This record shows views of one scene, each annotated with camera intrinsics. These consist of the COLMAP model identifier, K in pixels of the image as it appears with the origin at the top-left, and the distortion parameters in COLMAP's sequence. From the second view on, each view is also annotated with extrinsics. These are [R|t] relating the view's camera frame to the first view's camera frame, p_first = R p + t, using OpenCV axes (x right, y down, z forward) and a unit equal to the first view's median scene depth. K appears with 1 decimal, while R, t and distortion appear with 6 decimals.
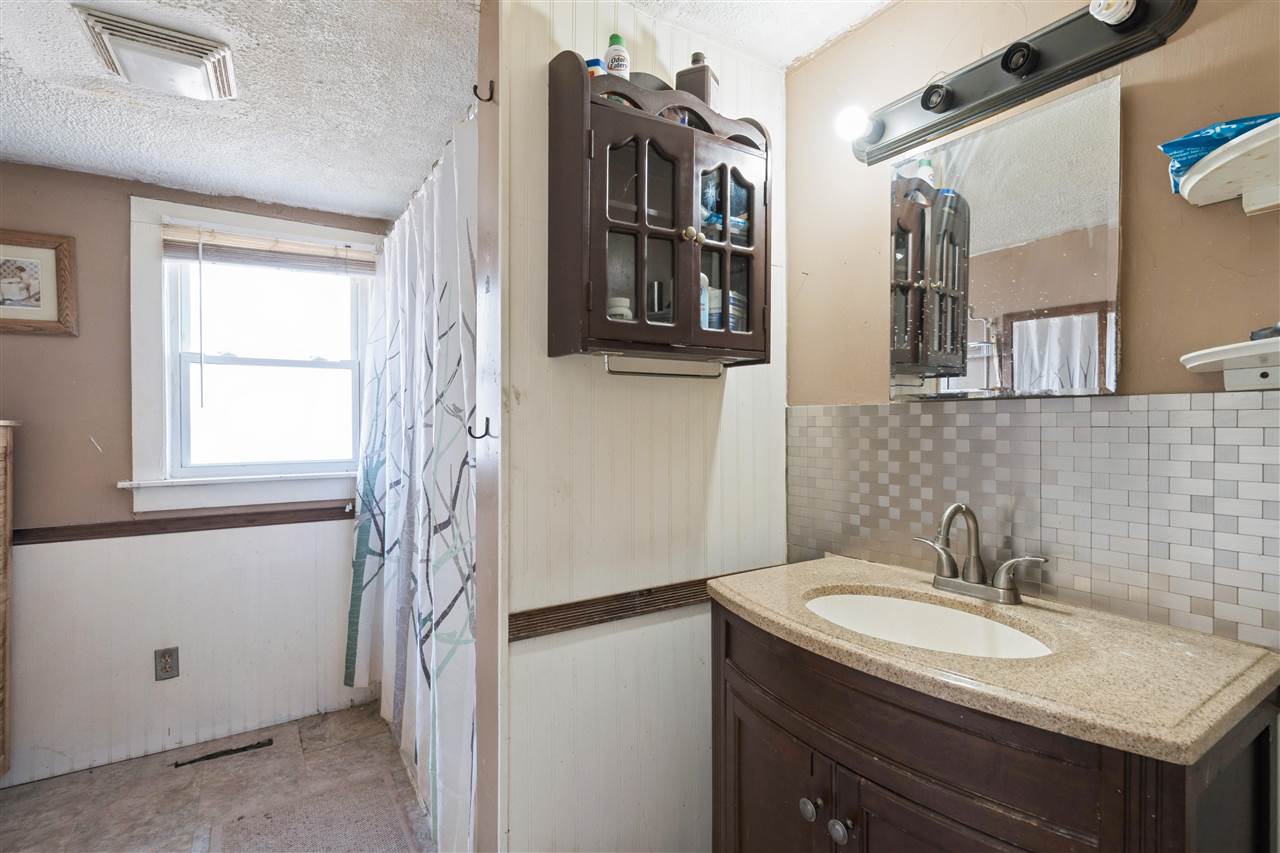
lens RADIAL K [[587.8, 0, 635.9], [0, 587.8, 428.3], [0, 0, 1]] dist [0.000926, 0.000328]
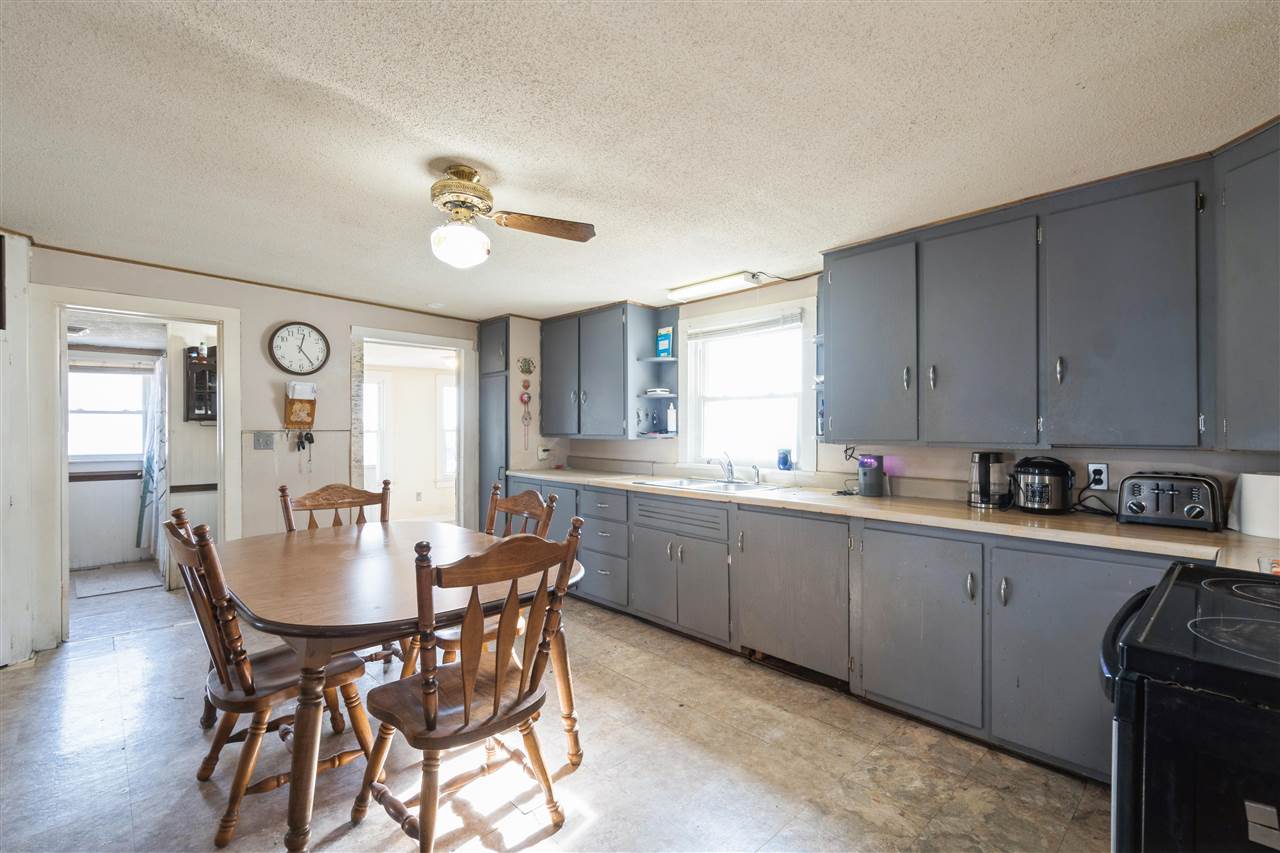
lens RADIAL K [[587.8, 0, 637.3], [0, 587.8, 430.6], [0, 0, 1]] dist [0.000926, 0.000328]
pose [[0.982400, -0.001256, 0.186787, 1.036771], [0.003772, 0.999907, -0.013118, 0.000363], [-0.186753, 0.013592, 0.982313, -1.699006]]
